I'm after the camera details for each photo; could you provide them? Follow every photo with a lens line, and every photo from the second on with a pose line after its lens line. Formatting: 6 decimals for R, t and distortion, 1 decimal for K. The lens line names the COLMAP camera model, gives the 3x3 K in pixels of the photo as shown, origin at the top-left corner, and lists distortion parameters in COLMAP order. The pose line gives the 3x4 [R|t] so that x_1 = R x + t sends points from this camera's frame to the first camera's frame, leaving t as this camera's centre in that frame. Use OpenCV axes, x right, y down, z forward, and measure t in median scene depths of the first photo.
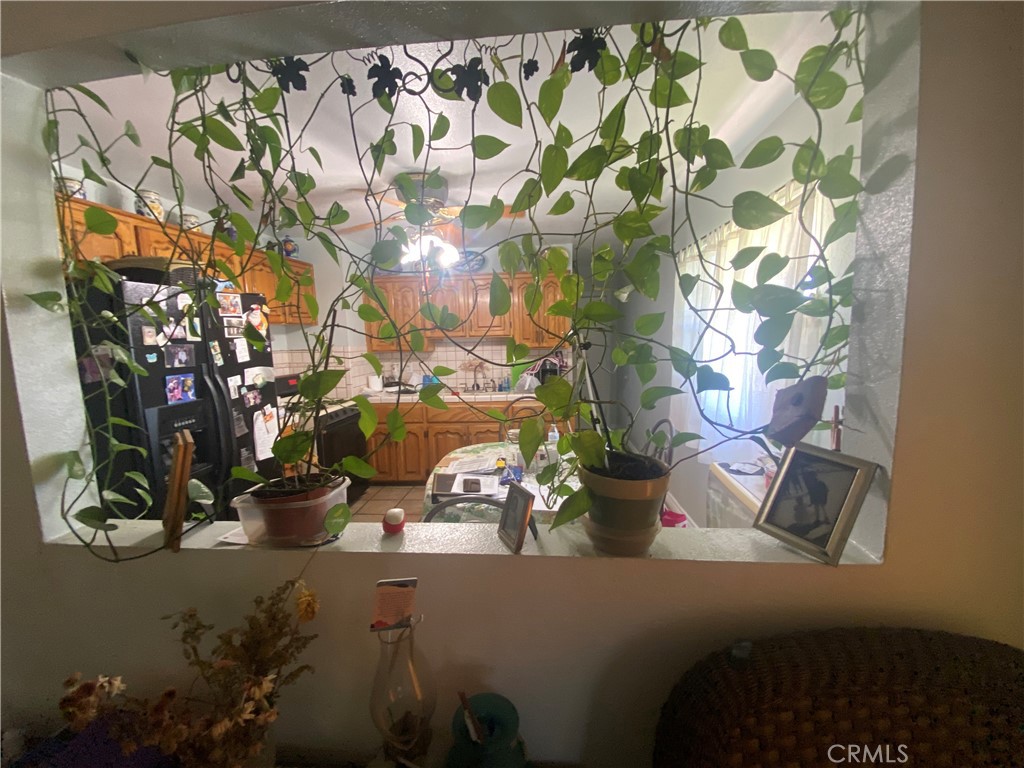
lens RADIAL K [[422.4, 0, 518.9], [0, 422.4, 386.2], [0, 0, 1]] dist [-0.004175, -0.000658]
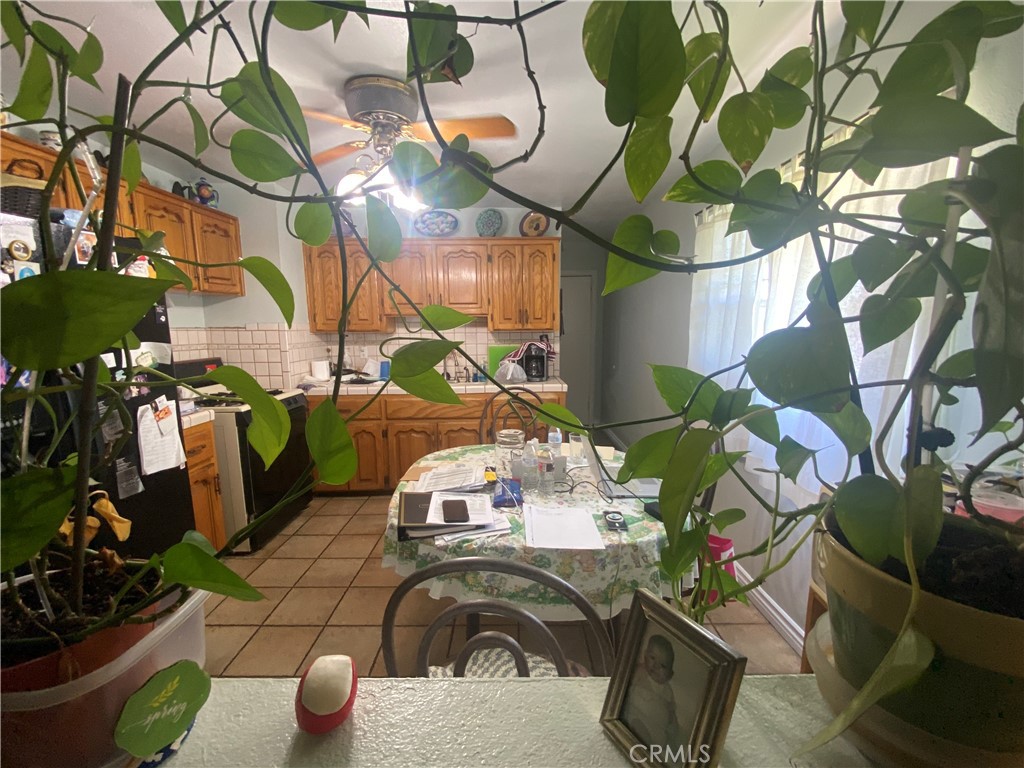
lens RADIAL K [[413.7, 0, 506.1], [0, 413.7, 384.1], [0, 0, 1]] dist [0.002602, -0.005229]
pose [[0.996985, 0.003921, 0.077490, -0.068751], [-0.004373, 0.999974, 0.005673, 0.017413], [-0.077466, -0.005995, 0.996977, 0.261191]]
